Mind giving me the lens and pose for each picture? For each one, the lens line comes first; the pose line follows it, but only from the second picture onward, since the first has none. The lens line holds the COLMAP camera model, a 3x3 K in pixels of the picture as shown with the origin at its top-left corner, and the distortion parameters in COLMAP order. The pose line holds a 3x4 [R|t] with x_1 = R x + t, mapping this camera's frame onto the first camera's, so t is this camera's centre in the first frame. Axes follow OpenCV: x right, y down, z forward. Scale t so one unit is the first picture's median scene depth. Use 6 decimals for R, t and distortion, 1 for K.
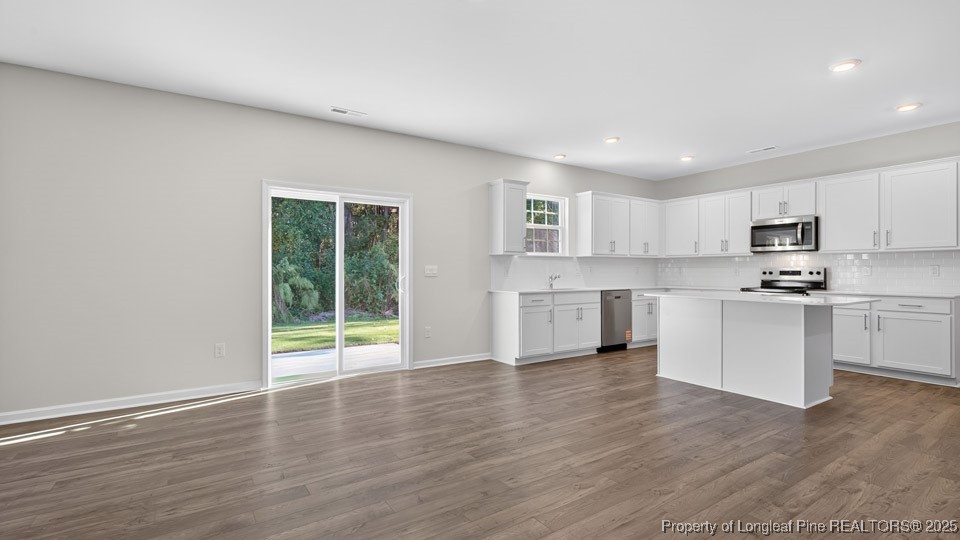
lens RADIAL K [[439.6, 0, 474.2], [0, 439.6, 270.7], [0, 0, 1]] dist [-0.003292, -0.001085]
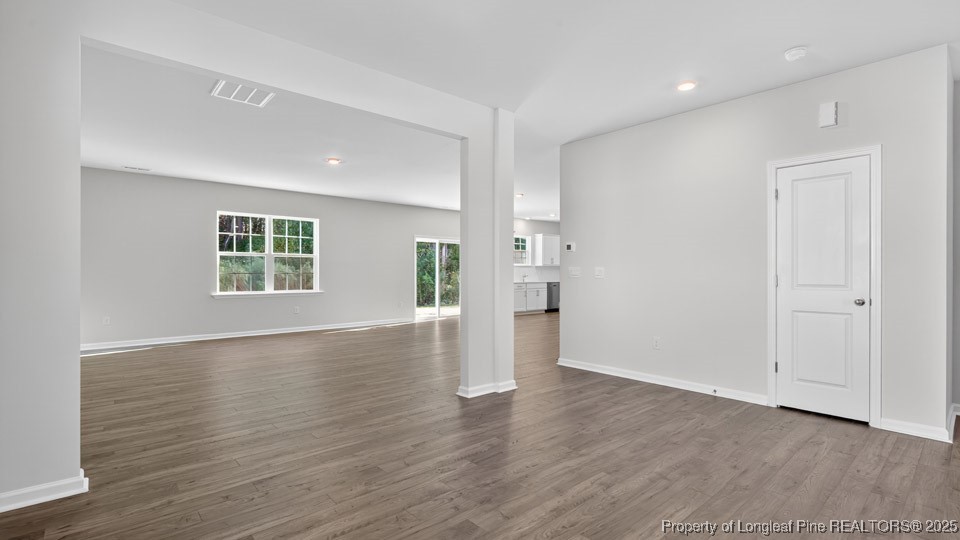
lens RADIAL K [[439.6, 0, 480.4], [0, 439.6, 274.1], [0, 0, 1]] dist [-0.003292, -0.001085]
pose [[0.987260, 0.000855, 0.159112, -0.362837], [-0.001138, 0.999998, 0.001690, 0.002507], [-0.159110, -0.001849, 0.987259, -1.030707]]
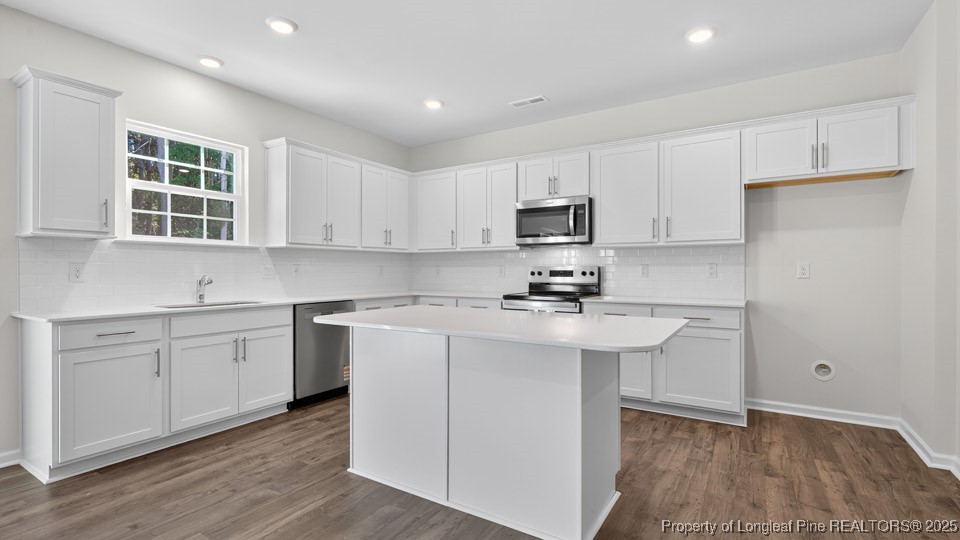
lens RADIAL K [[439.6, 0, 480.6], [0, 439.6, 269.4], [0, 0, 1]] dist [-0.003292, -0.001085]
pose [[0.907169, 0.000817, 0.420765, 0.271344], [0.000115, 0.999998, -0.002190, -0.000411], [-0.420766, 0.002035, 0.907167, 0.366179]]
